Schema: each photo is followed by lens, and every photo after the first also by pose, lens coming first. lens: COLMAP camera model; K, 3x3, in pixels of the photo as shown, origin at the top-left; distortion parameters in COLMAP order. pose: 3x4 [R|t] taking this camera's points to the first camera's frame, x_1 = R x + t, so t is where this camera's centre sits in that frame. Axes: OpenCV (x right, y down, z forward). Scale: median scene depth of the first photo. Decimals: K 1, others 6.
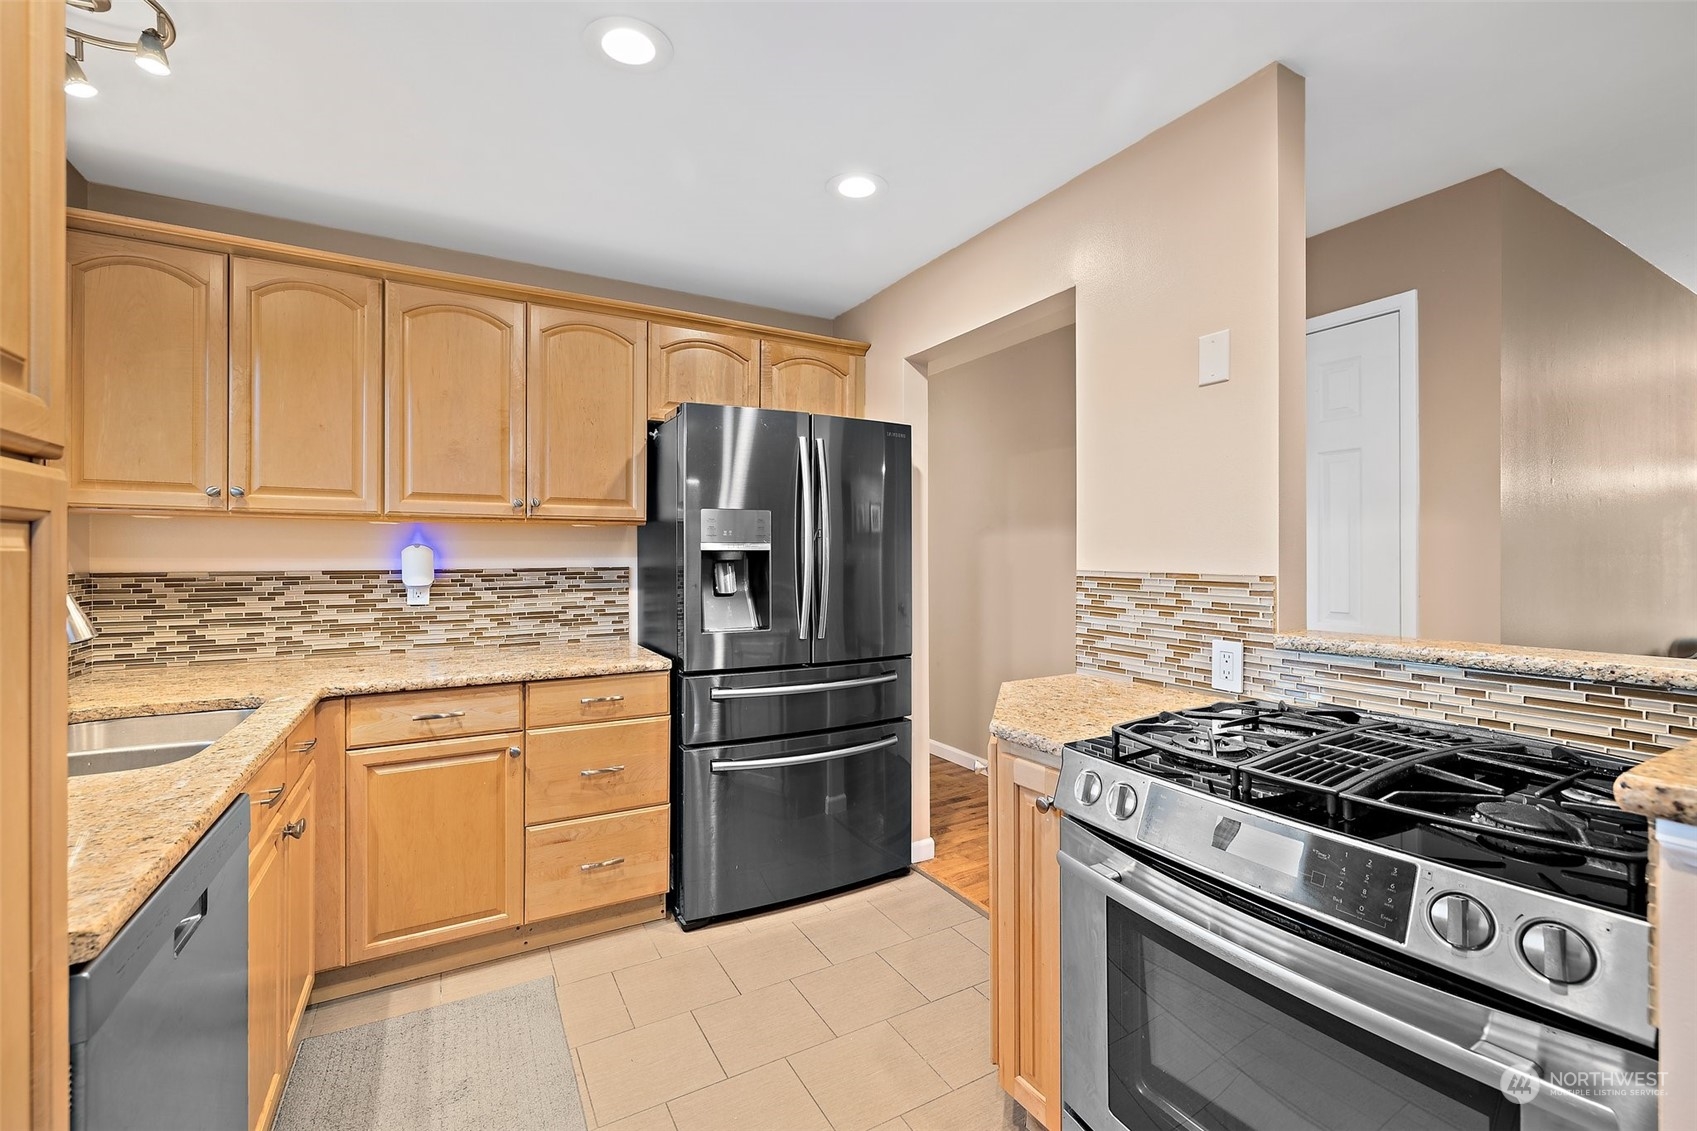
lens RADIAL K [[722.5, 0, 853.8], [0, 722.5, 552.3], [0, 0, 1]] dist [-0.000341, -0.000147]
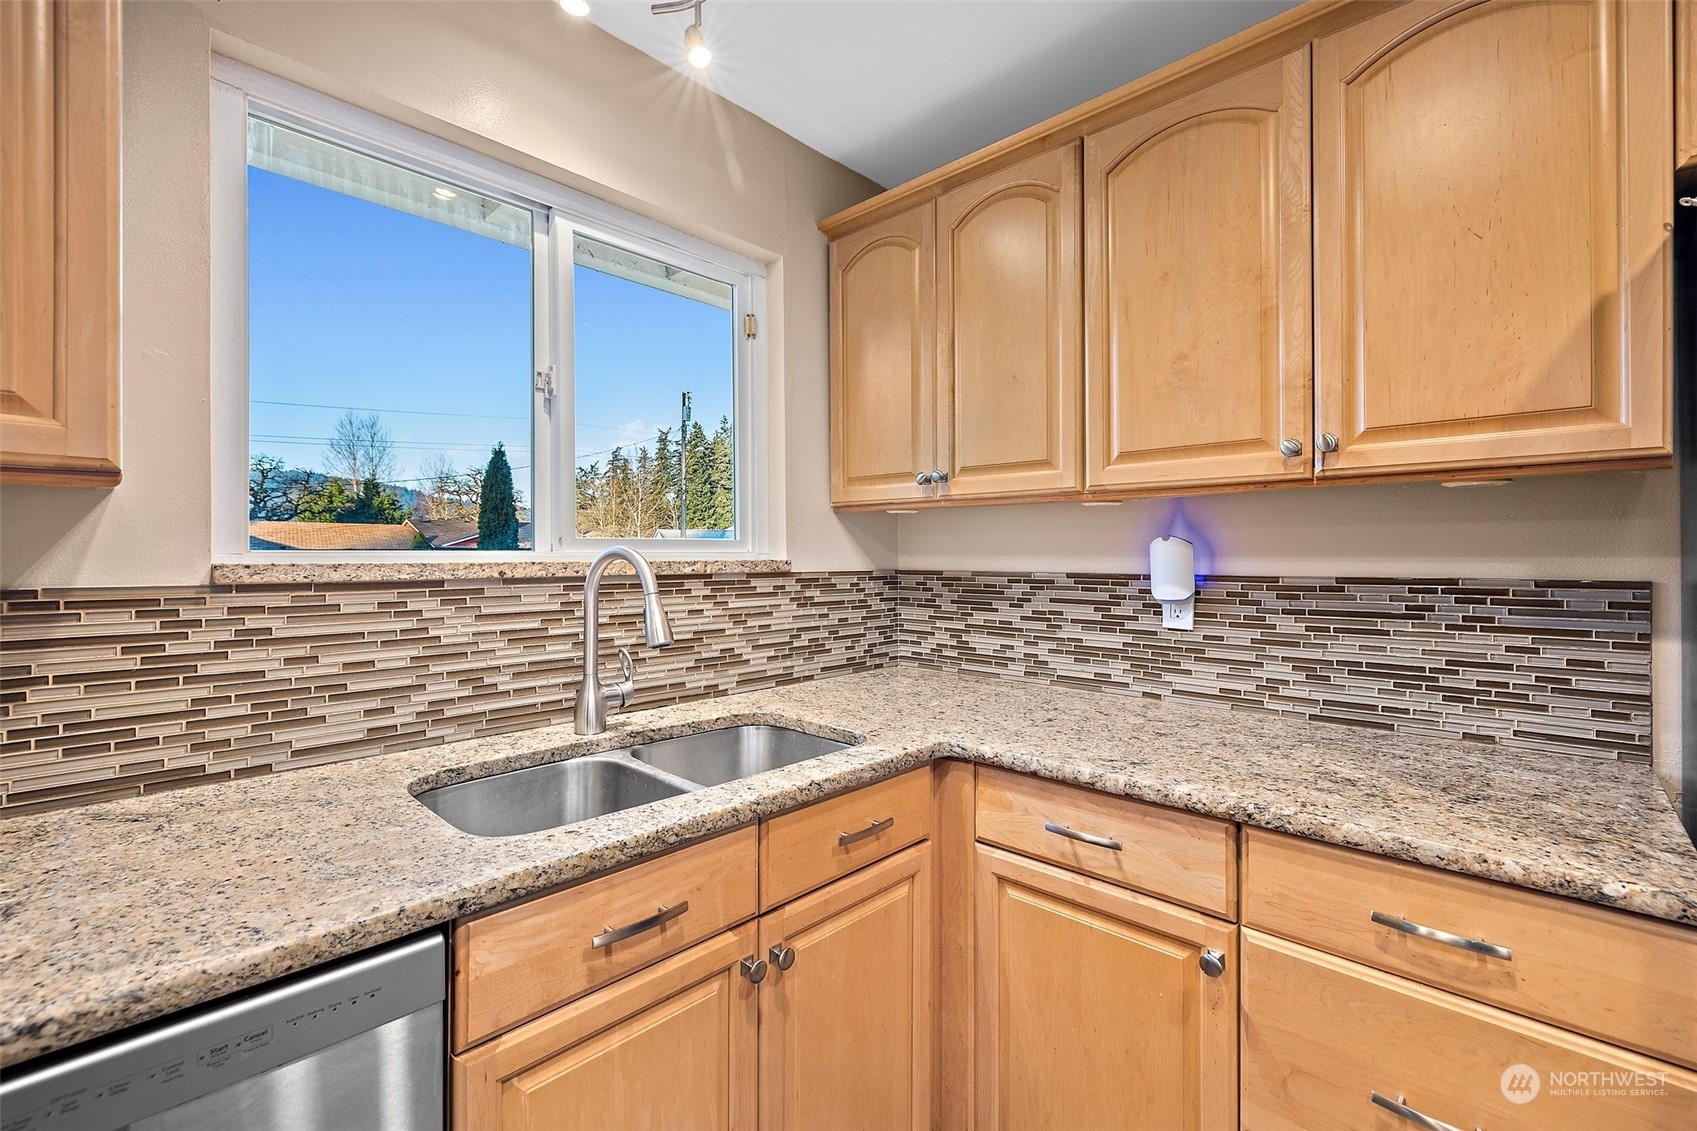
lens RADIAL K [[722.5, 0, 853.0], [0, 722.5, 553.8], [0, 0, 1]] dist [-0.000341, -0.000147]
pose [[0.288687, -0.000266, -0.957424, -0.071601], [0.004156, 0.999991, 0.000976, 0.003545], [0.957415, -0.004260, 0.288685, 0.568416]]
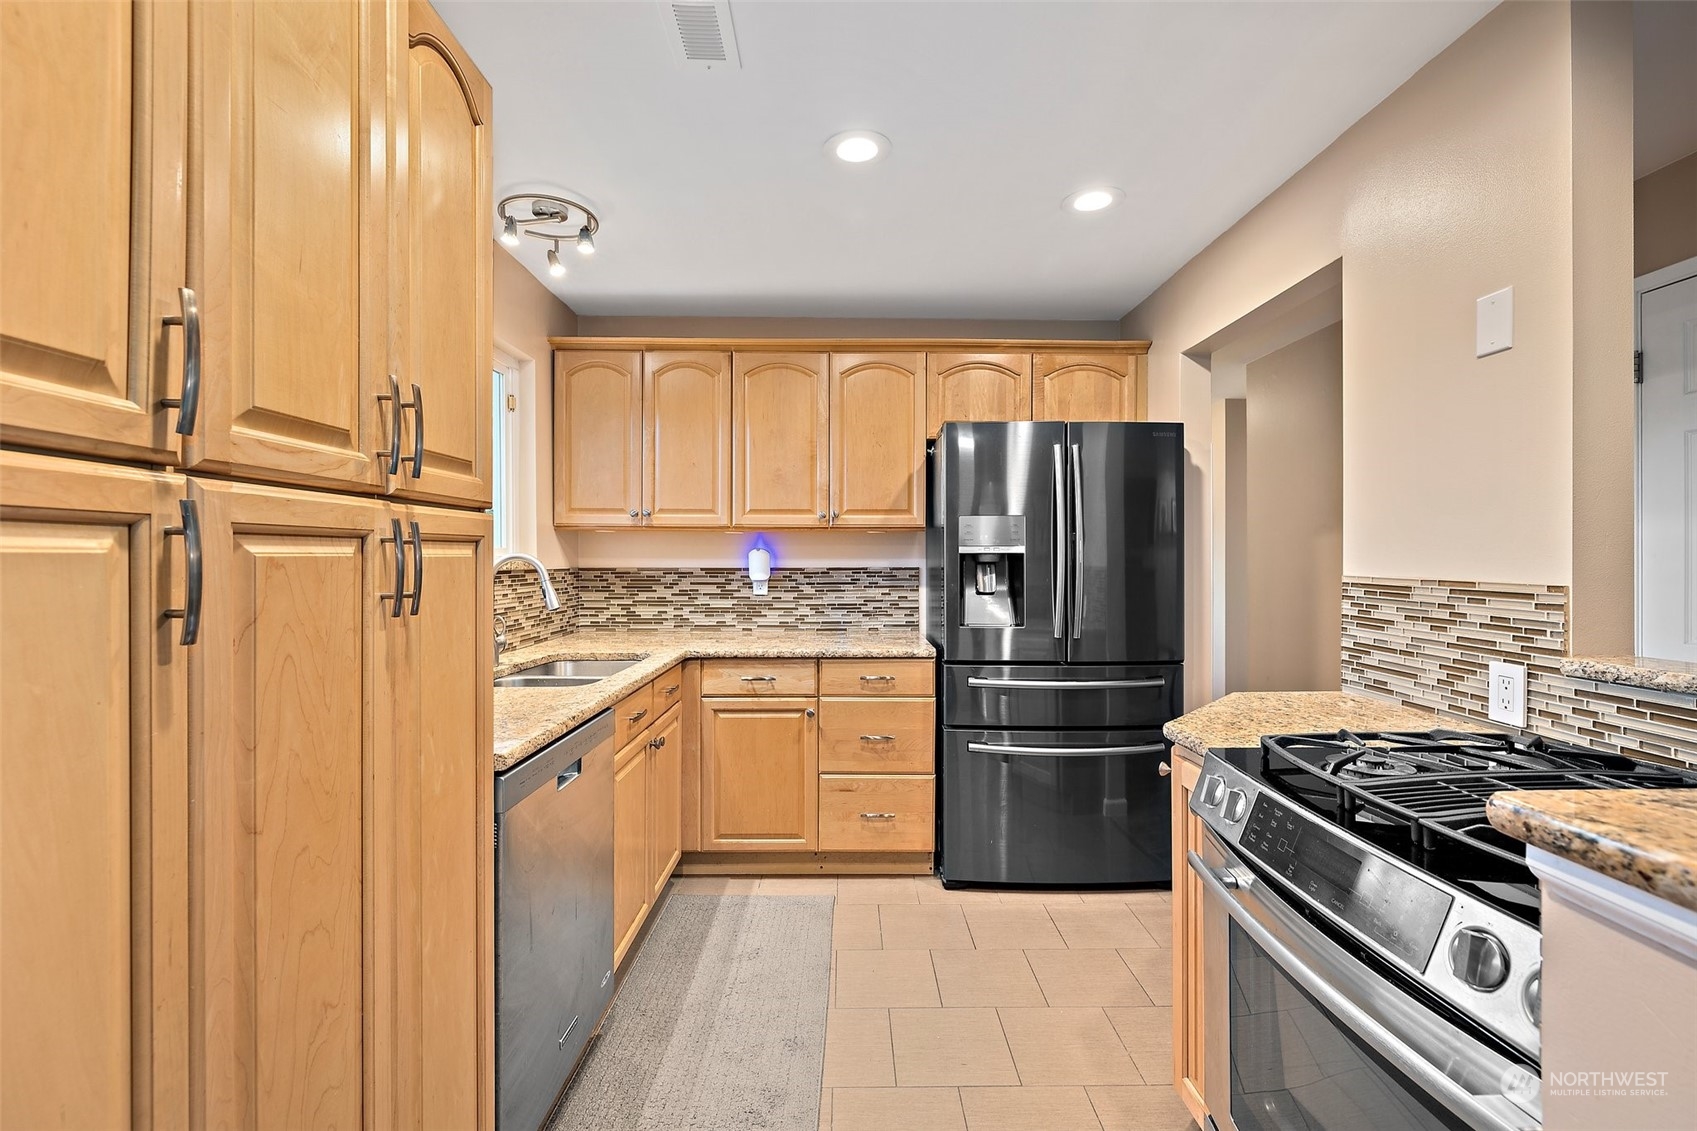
lens RADIAL K [[722.5, 0, 853.3], [0, 722.5, 554.3], [0, 0, 1]] dist [-0.000341, -0.000147]
pose [[0.874159, 0.000783, -0.485640, 0.186960], [-0.000153, 0.999999, 0.001337, -0.002422], [0.485641, -0.001095, 0.874158, -0.060938]]
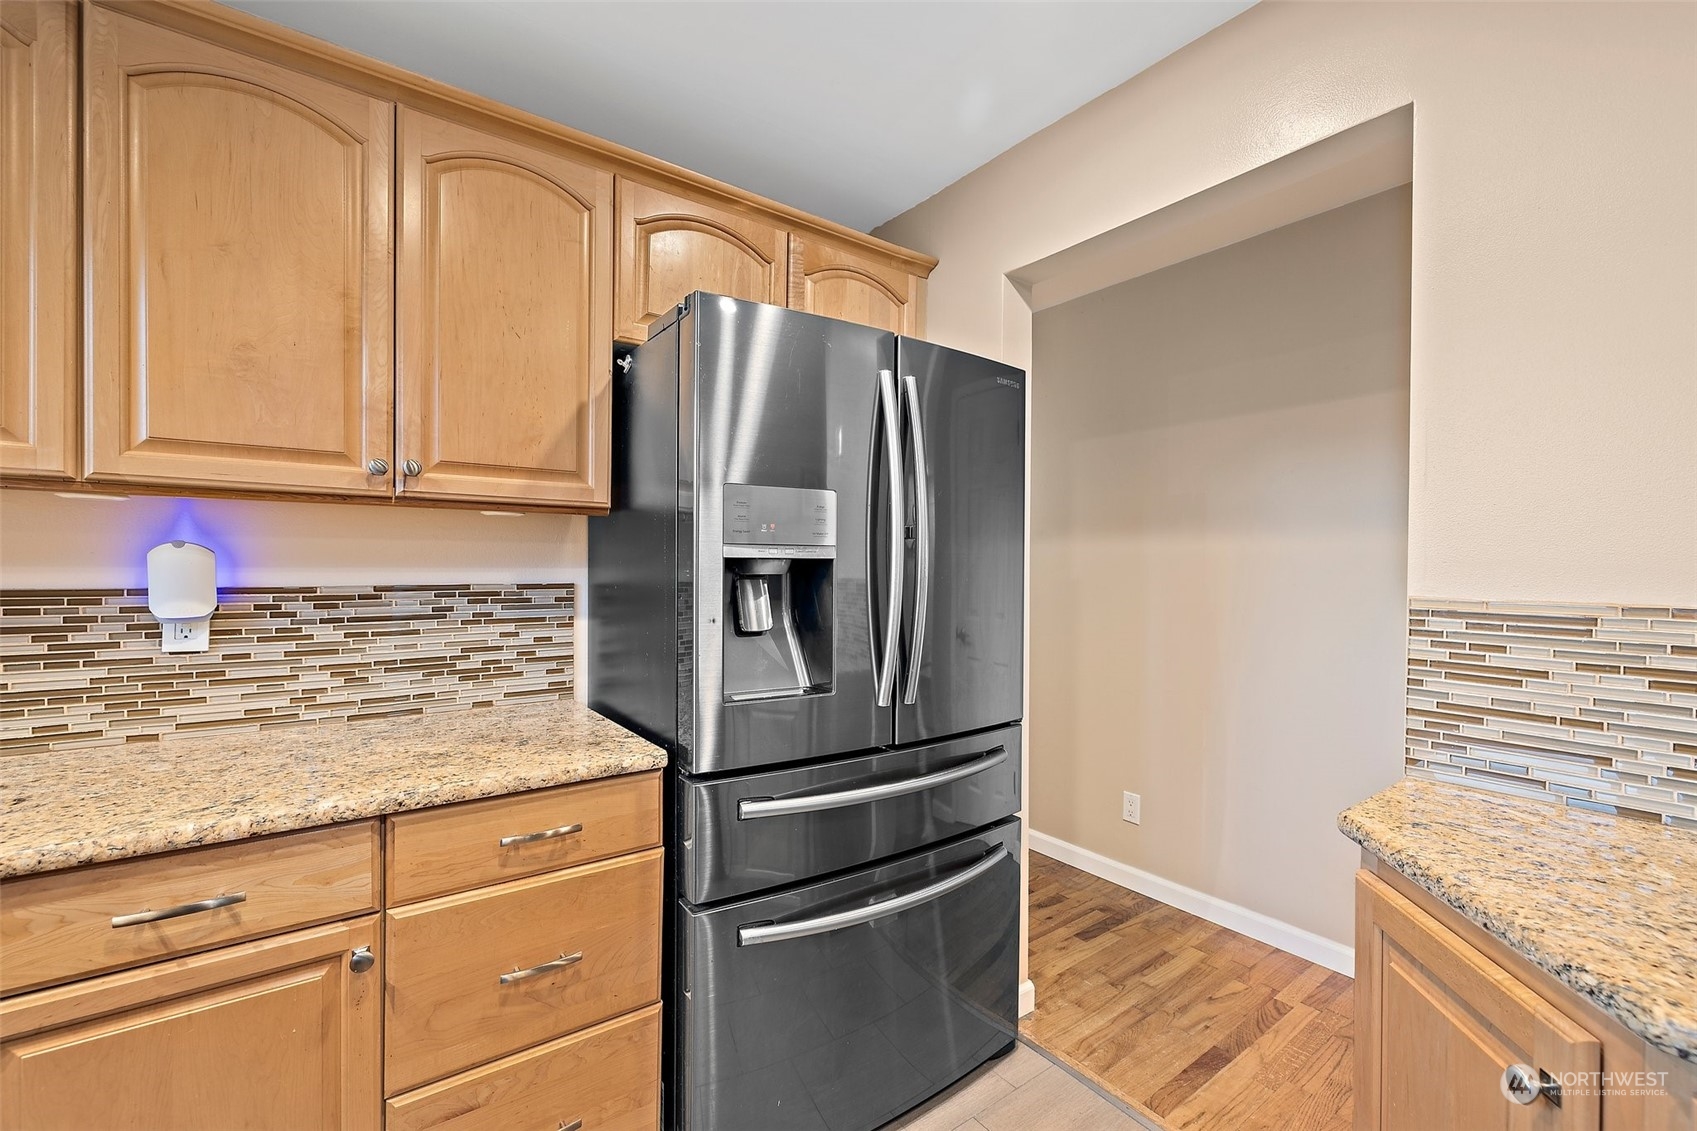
lens RADIAL K [[722.5, 0, 856.0], [0, 722.5, 571.3], [0, 0, 1]] dist [-0.000341, -0.000147]
pose [[0.993135, 0.008019, 0.116701, -0.171320], [-0.009414, 0.999891, 0.011401, 0.000468], [-0.116596, -0.012422, 0.993102, 0.420603]]
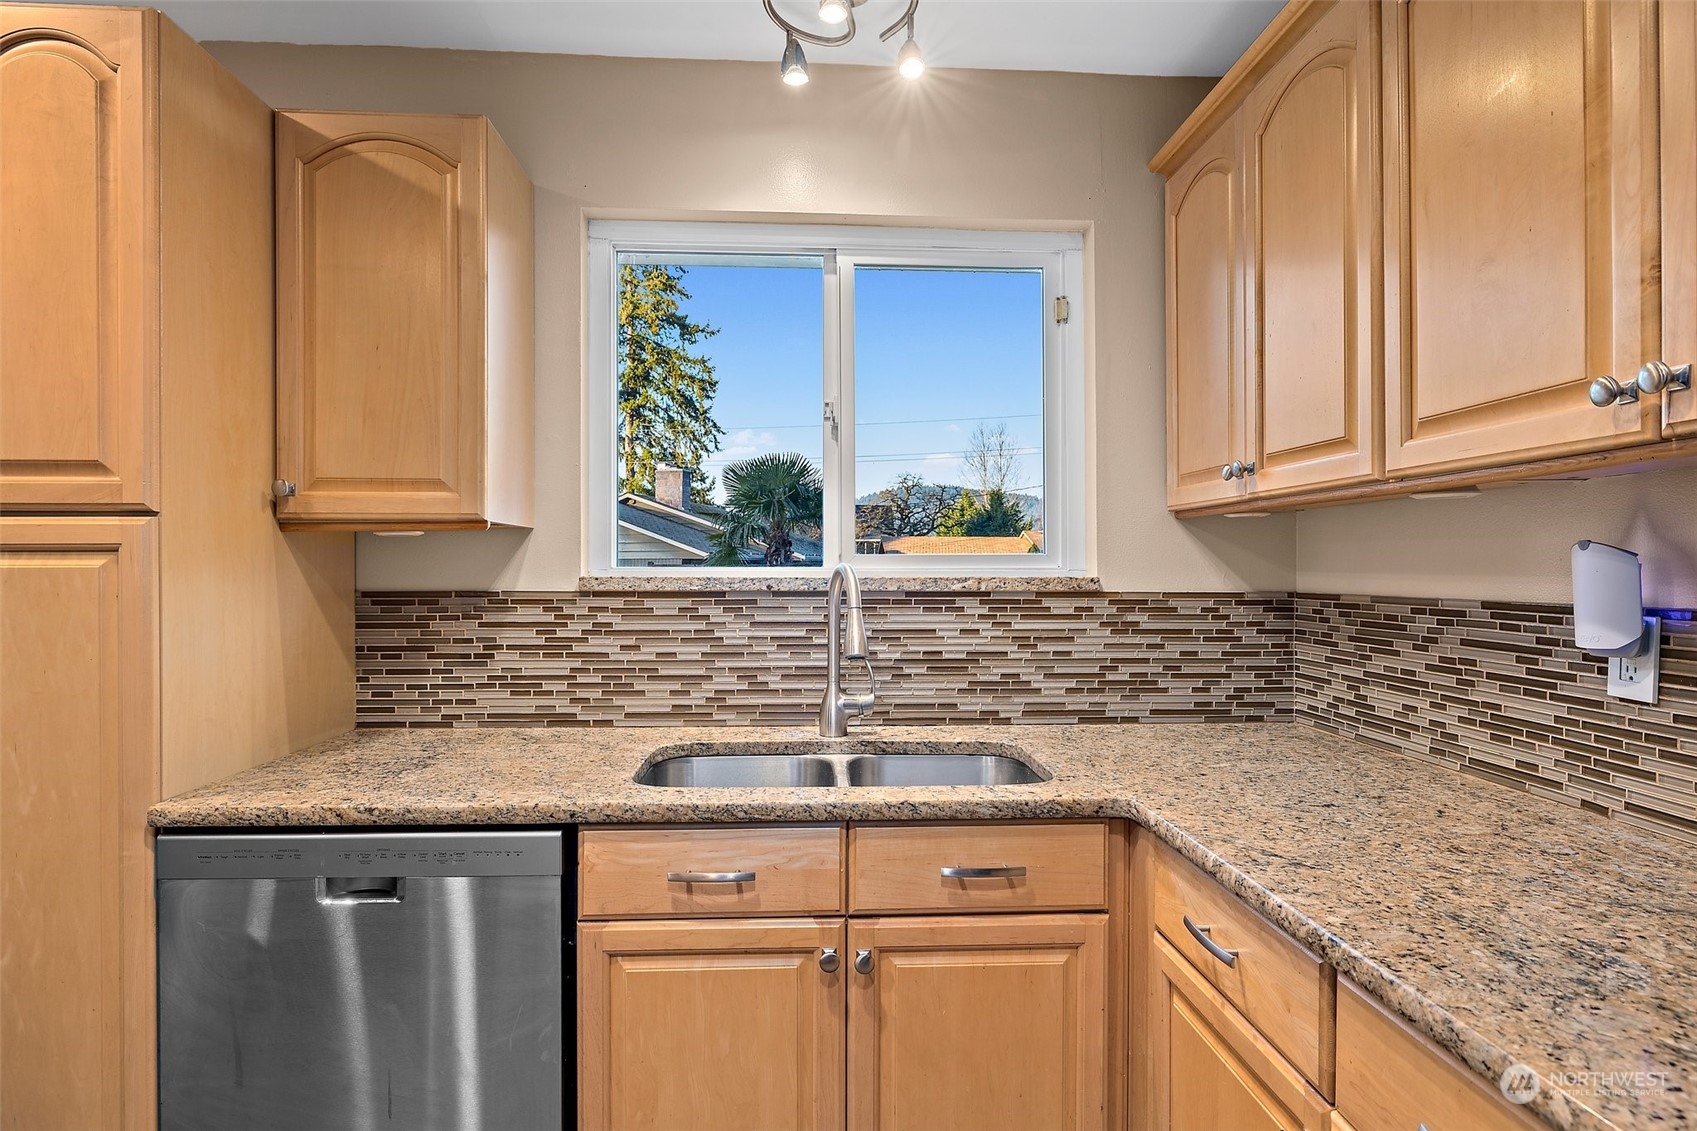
lens RADIAL K [[902.0, 0, 853.5], [0, 902.0, 575.0], [0, 0, 1]] dist [-0.001402, -0.000440]
pose [[-0.446386, 0.006688, -0.894816, 0.002657], [0.003089, 0.999978, 0.005932, 0.002986], [0.894835, -0.000116, -0.446396, 0.898089]]
